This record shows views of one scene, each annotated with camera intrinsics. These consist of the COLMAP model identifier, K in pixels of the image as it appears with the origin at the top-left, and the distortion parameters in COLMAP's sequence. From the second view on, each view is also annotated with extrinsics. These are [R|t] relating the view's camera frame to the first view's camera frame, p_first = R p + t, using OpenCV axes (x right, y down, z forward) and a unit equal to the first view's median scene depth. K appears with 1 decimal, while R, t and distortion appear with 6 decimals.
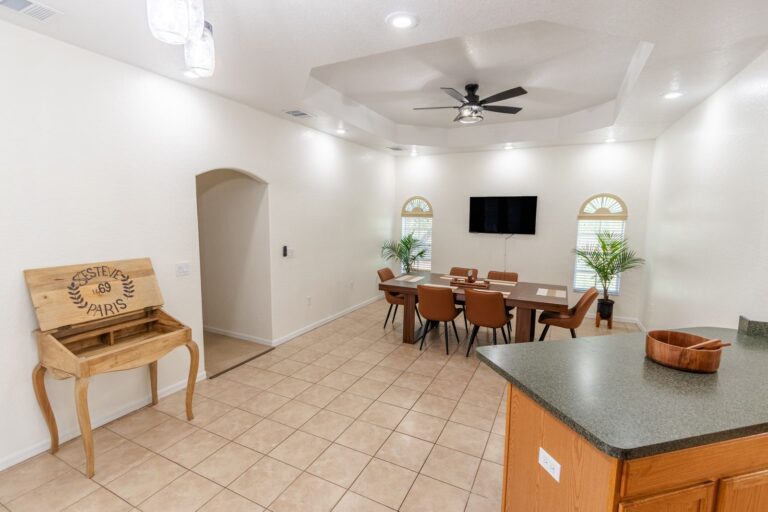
lens RADIAL K [[355.6, 0, 384.0], [0, 355.6, 256.0], [0, 0, 1]] dist [0.001828, 0.000329]
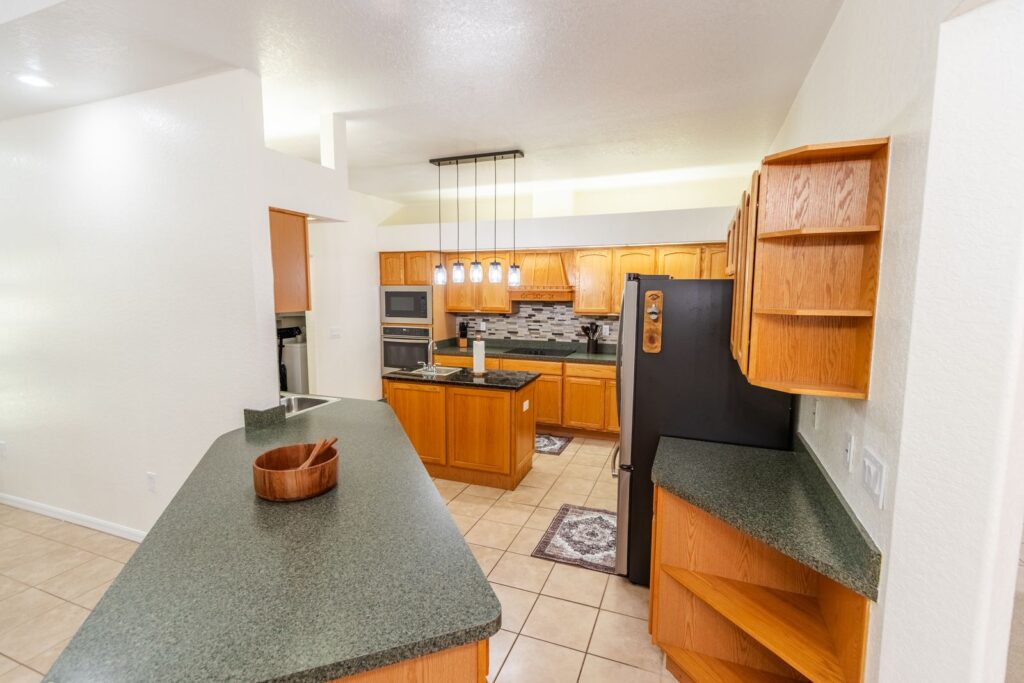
lens RADIAL K [[474.1, 0, 512.0], [0, 474.1, 341.5], [0, 0, 1]] dist [0.001828, 0.000329]
pose [[-0.095018, -0.123272, 0.987813, -0.143826], [0.120047, 0.983642, 0.134299, -0.078024], [-0.988211, 0.131345, -0.078665, 0.620682]]
